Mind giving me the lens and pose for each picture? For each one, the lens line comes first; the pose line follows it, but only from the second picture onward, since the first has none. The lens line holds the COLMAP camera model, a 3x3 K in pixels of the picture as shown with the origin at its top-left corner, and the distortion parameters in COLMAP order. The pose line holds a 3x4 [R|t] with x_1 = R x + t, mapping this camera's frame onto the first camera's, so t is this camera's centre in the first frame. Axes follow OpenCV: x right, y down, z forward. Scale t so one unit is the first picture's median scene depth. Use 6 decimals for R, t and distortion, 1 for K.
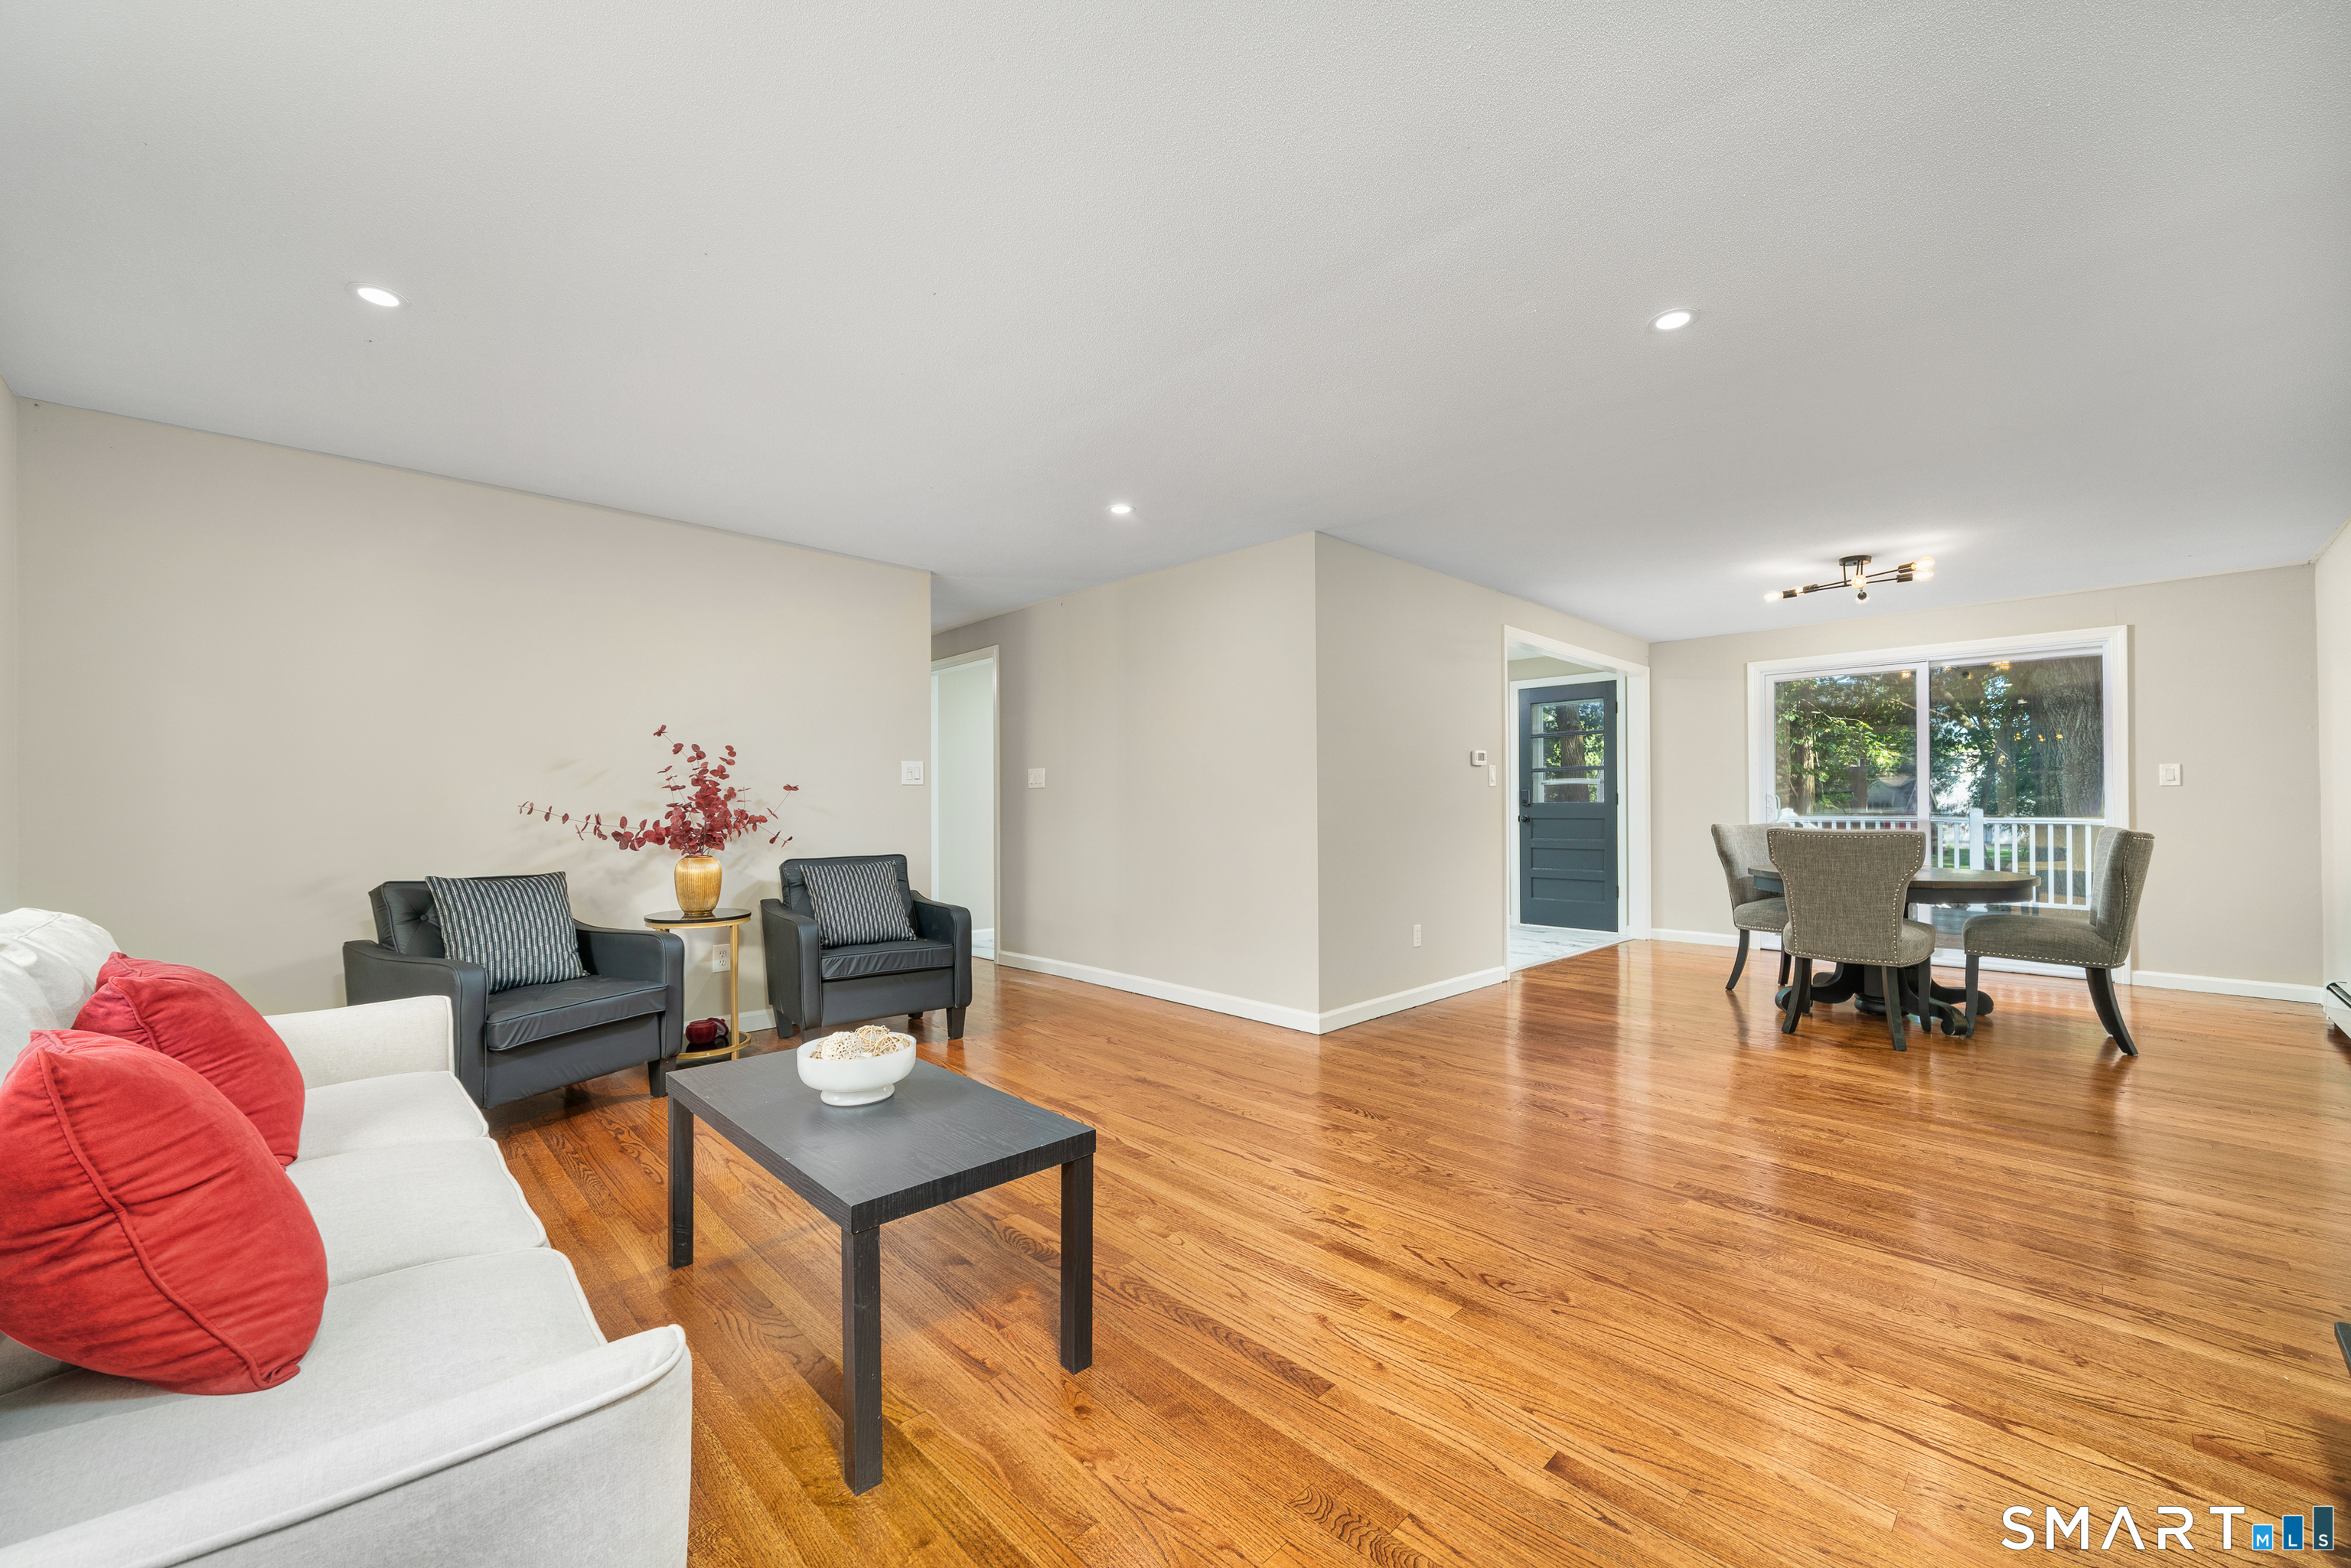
lens RADIAL K [[917.1, 0, 1175.5], [0, 917.1, 784.0], [0, 0, 1]] dist [-0.000837, 0.000163]
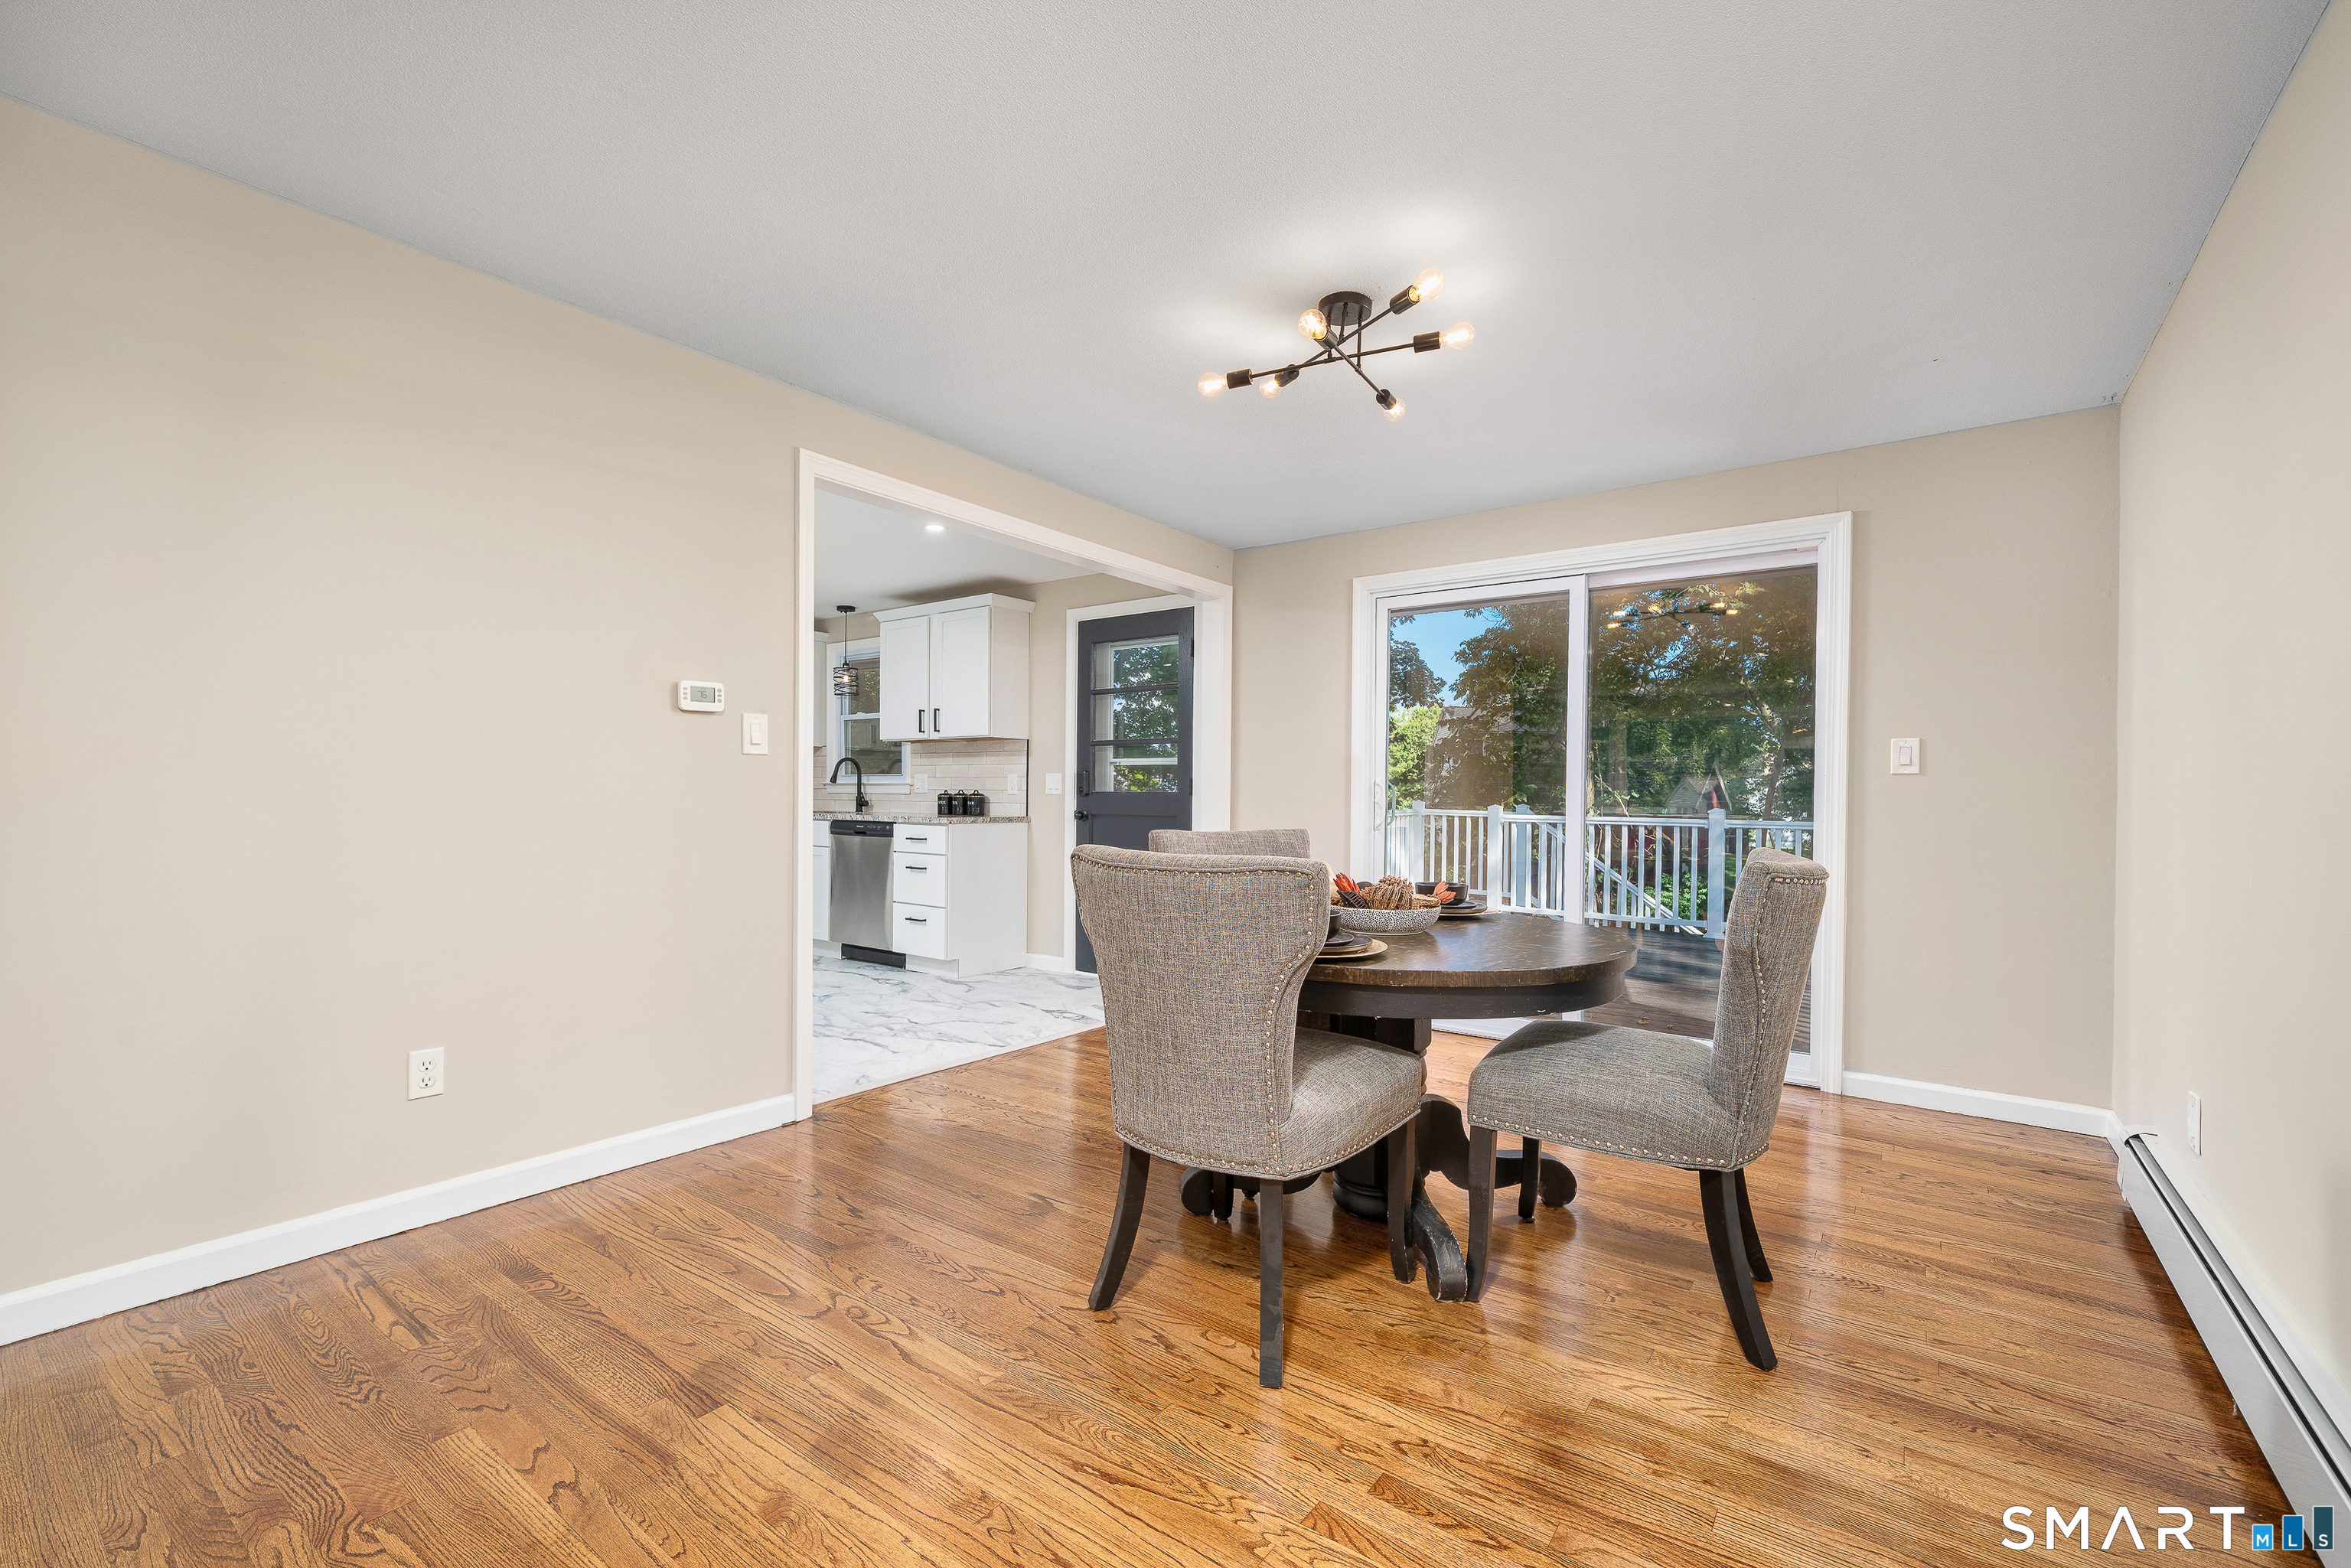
lens RADIAL K [[971.1, 0, 1161.6], [0, 971.1, 793.7], [0, 0, 1]] dist [-0.001733, 0.000421]
pose [[0.989545, 0.012174, 0.143712, 0.432432], [-0.015206, 0.999684, 0.020020, 0.008848], [-0.143423, -0.021996, 0.989417, 0.369252]]
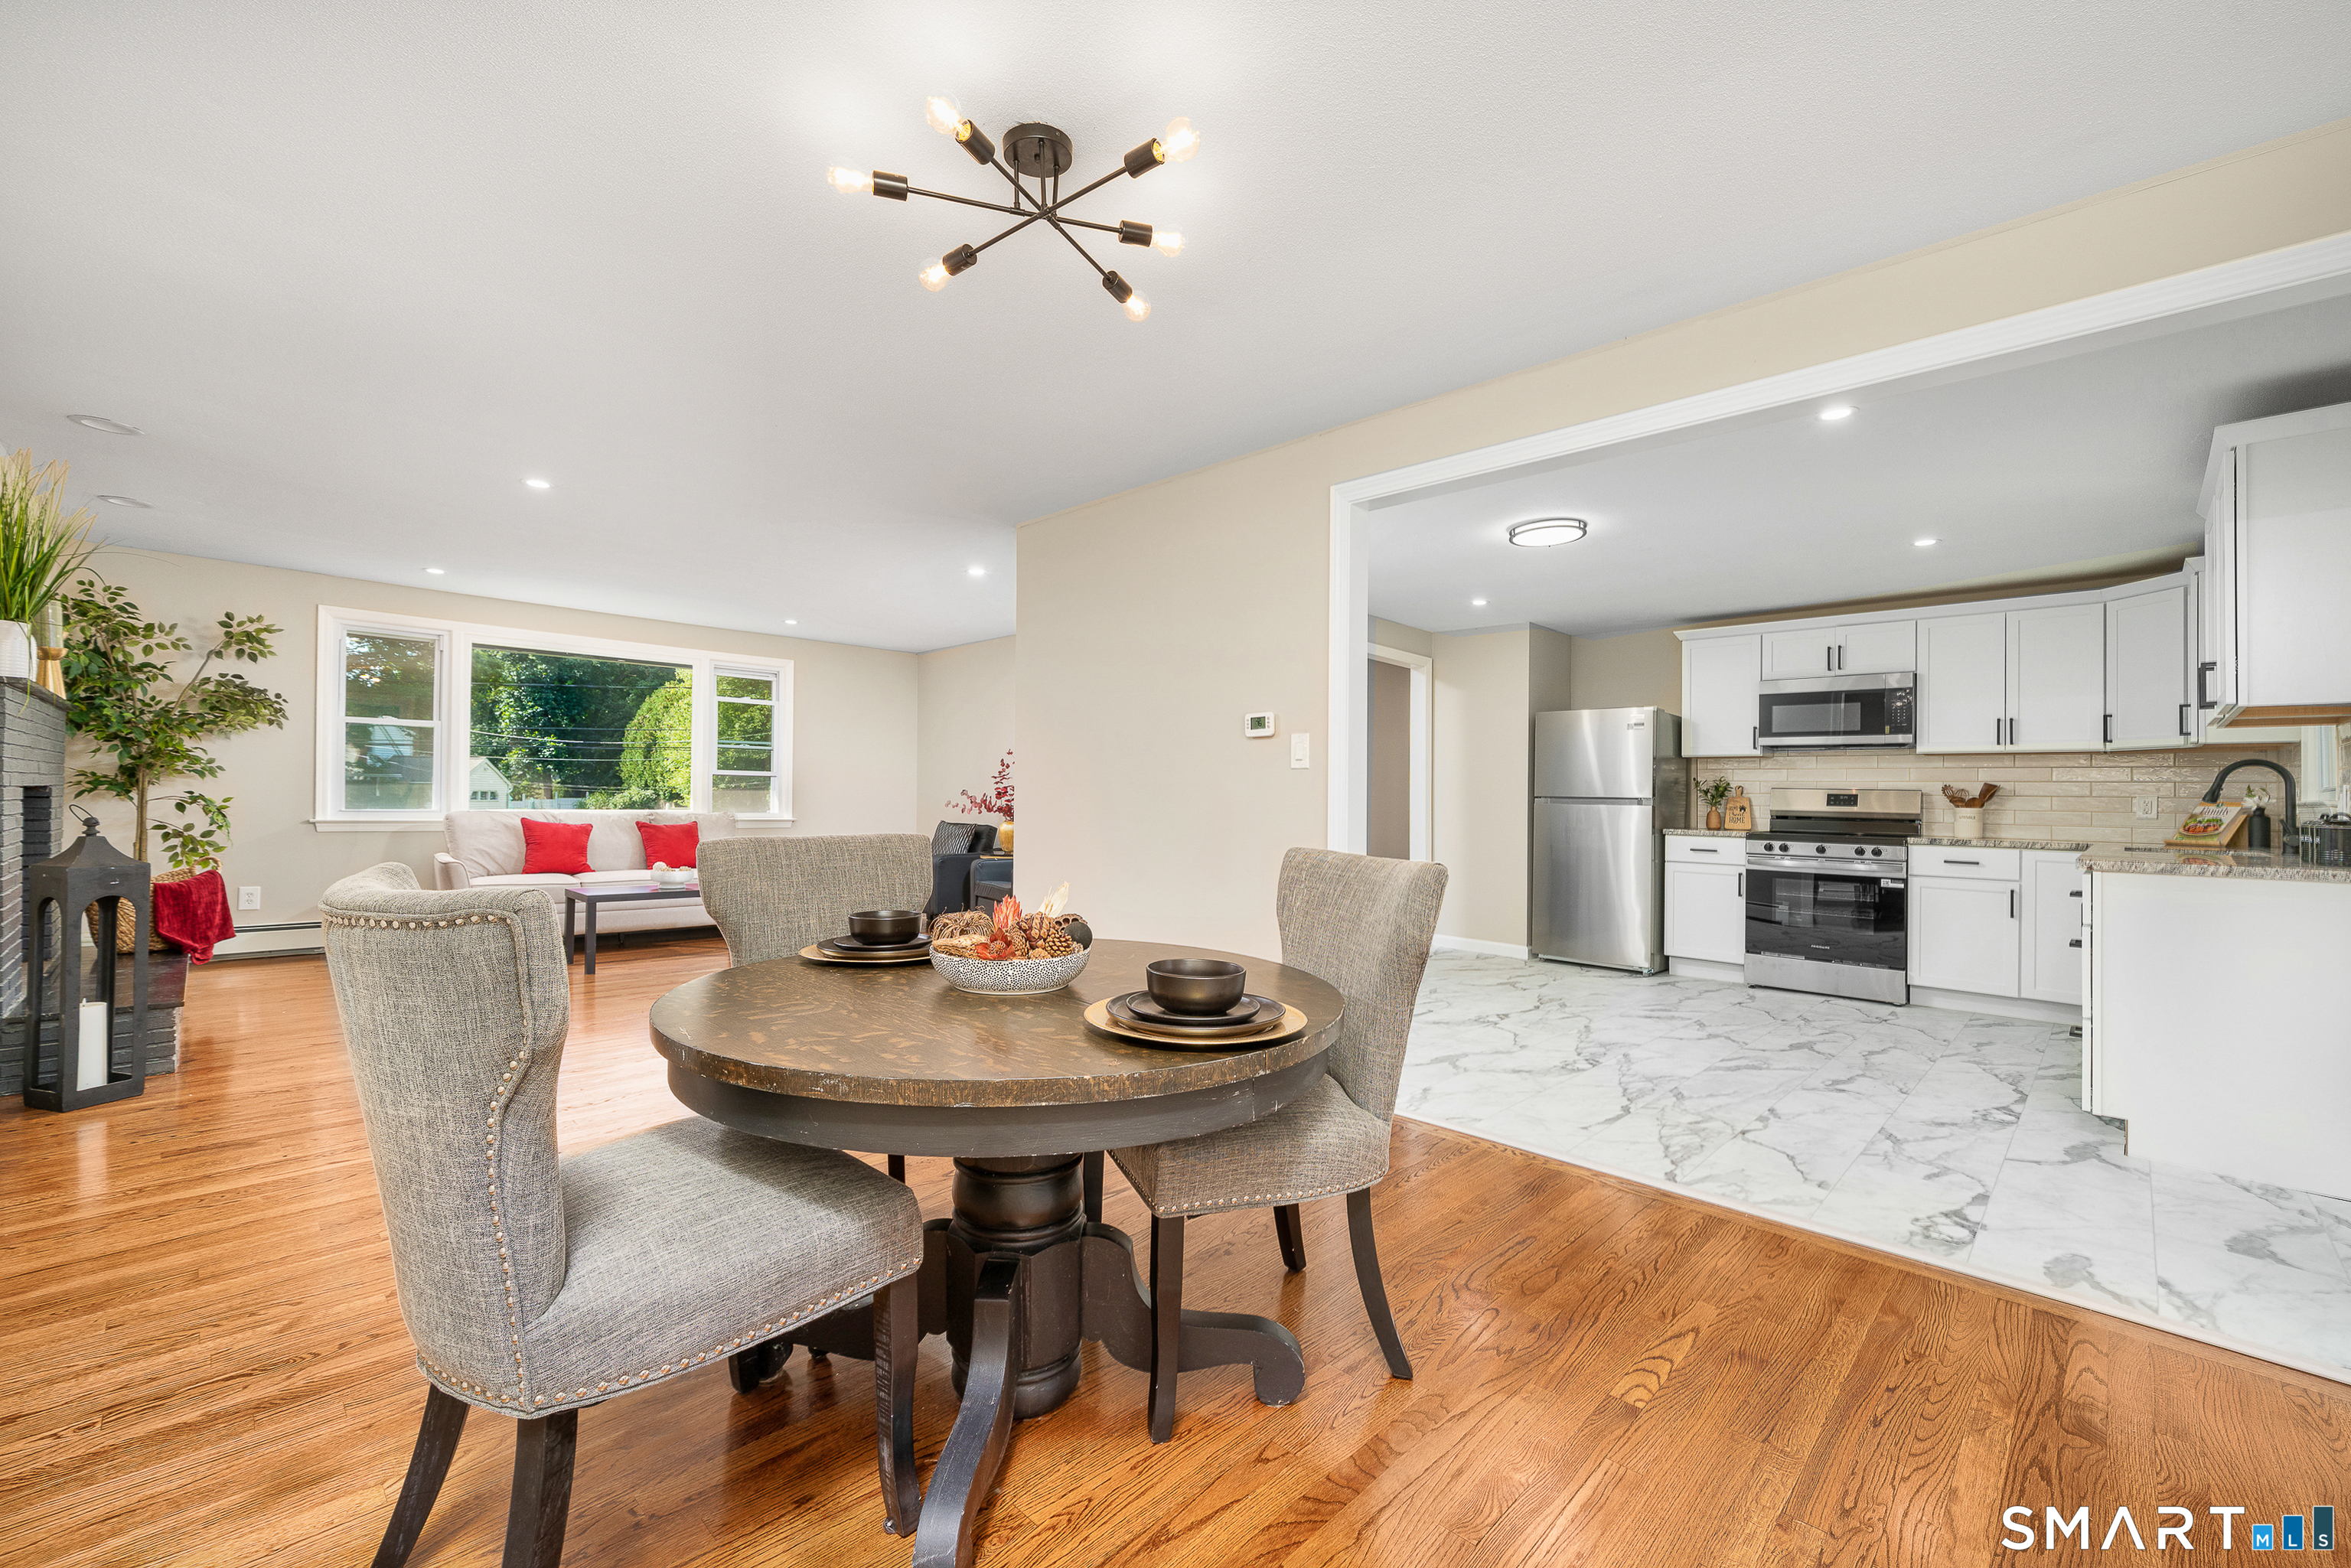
lens RADIAL K [[970.2, 0, 1157.0], [0, 970.2, 776.7], [0, 0, 1]] dist [-0.001335, -0.000004]
pose [[0.006136, -0.019143, -0.999798, 0.864581], [0.005279, 0.999803, -0.019111, 0.015097], [0.999967, -0.005161, 0.006235, 0.783172]]
